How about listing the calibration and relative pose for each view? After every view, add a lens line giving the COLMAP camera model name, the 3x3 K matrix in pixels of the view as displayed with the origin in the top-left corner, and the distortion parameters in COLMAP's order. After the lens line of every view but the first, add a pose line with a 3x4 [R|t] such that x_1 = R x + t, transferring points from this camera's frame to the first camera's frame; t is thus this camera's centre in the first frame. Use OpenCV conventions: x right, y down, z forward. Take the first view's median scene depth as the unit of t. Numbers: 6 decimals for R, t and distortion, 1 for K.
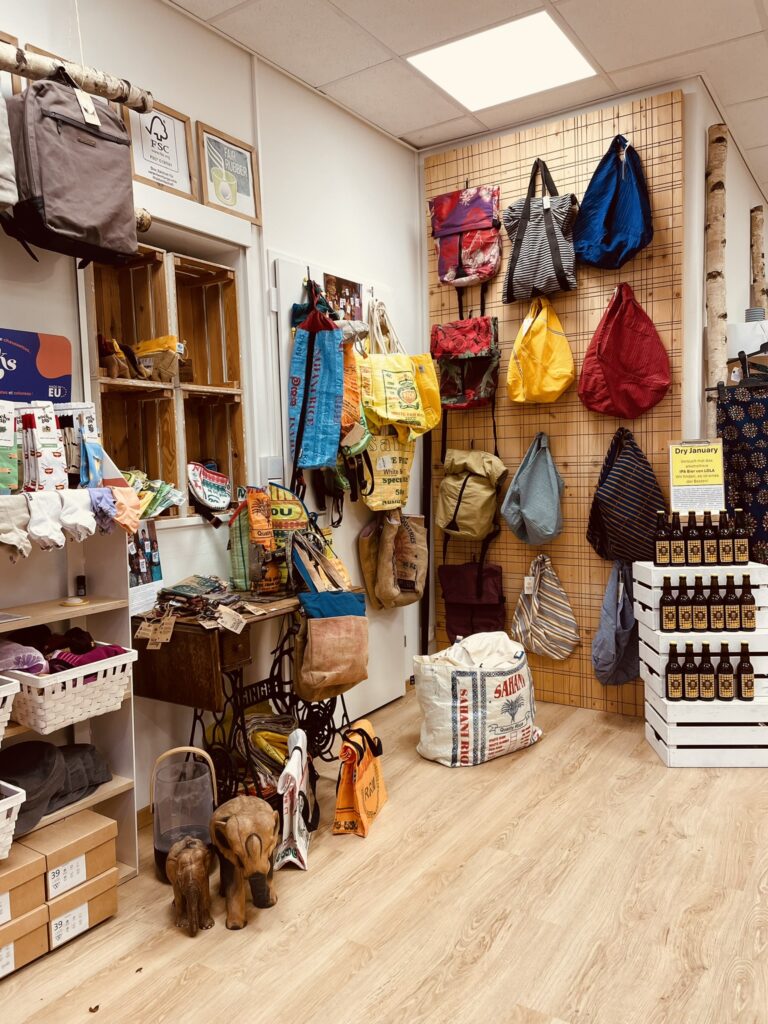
lens RADIAL K [[775.6, 0, 376.7], [0, 775.6, 508.5], [0, 0, 1]] dist [0.095249, -0.130665]
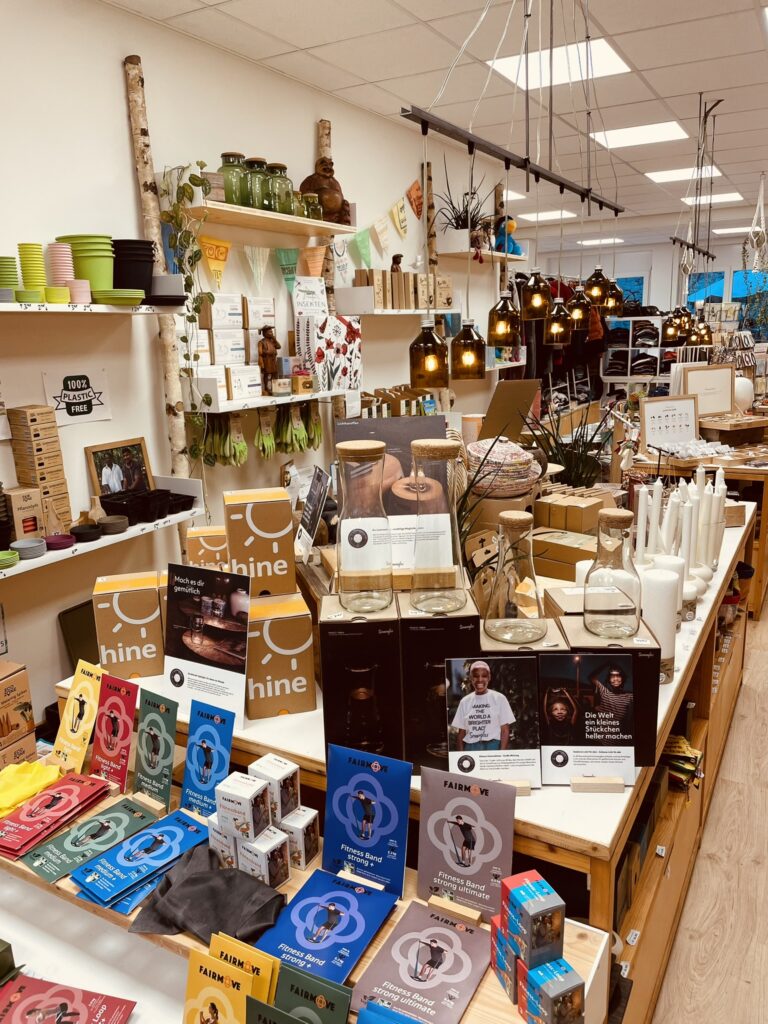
lens RADIAL K [[775.6, 0, 376.7], [0, 775.6, 508.5], [0, 0, 1]] dist [0.095249, -0.130665]
pose [[0.997755, -0.012955, 0.065706, 0.873917], [0.002051, 0.986563, 0.163366, -0.141208], [-0.066939, -0.162864, 0.984375, 0.325802]]
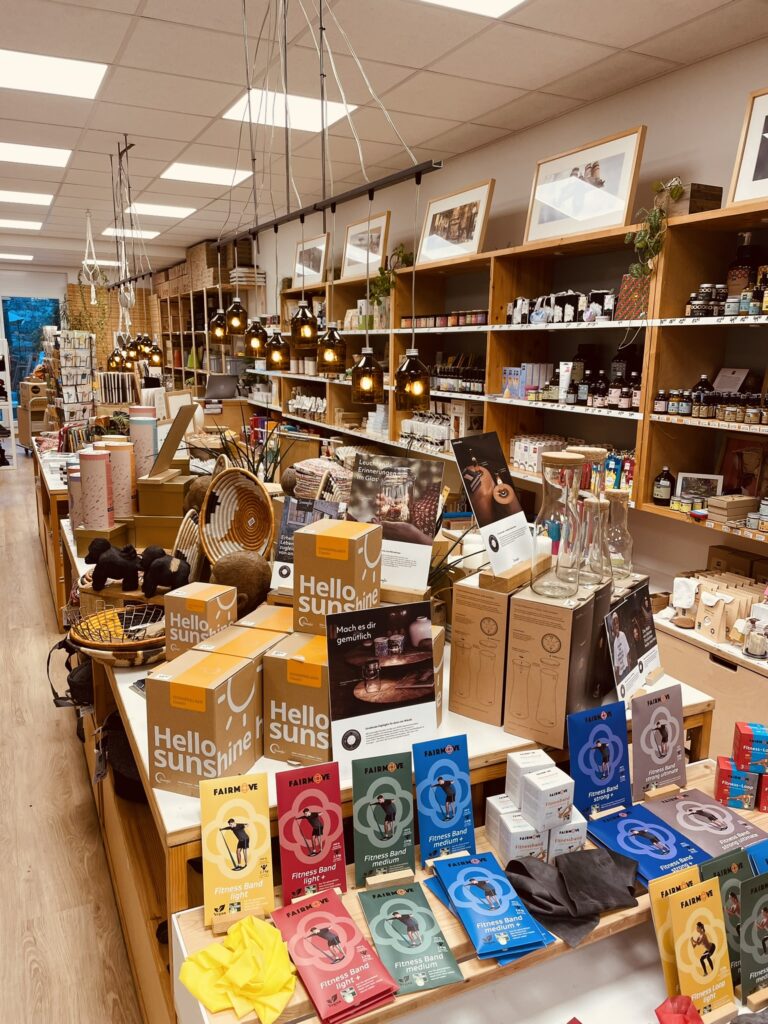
lens RADIAL K [[779.3, 0, 384.0], [0, 779.3, 512.0], [0, 0, 1]] dist [0.101893, -0.144604]
pose [[0.511888, -0.136129, 0.848198, 0.454906], [0.019782, 0.988971, 0.146784, -0.145991], [-0.858824, -0.058358, 0.508936, 0.557582]]
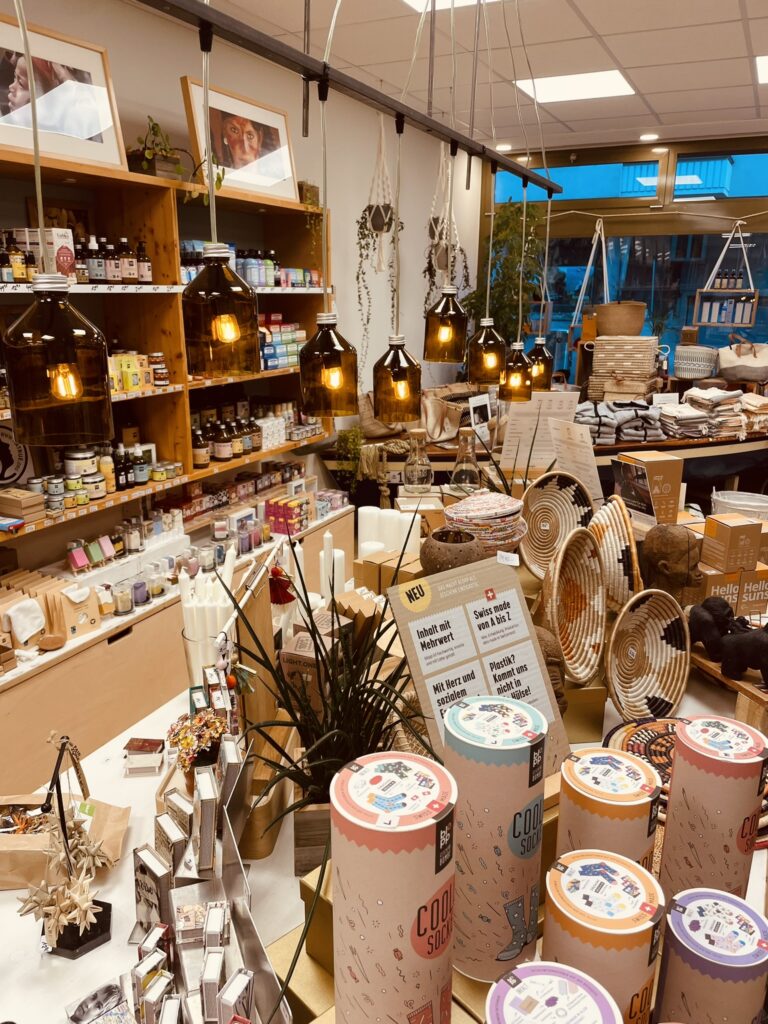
lens RADIAL K [[775.6, 0, 376.7], [0, 775.6, 508.5], [0, 0, 1]] dist [0.095249, -0.130665]
pose [[-0.993063, 0.052310, -0.105302, 1.144659], [0.014265, 0.942571, 0.333702, -0.259330], [0.116711, 0.329885, -0.936779, 1.438507]]
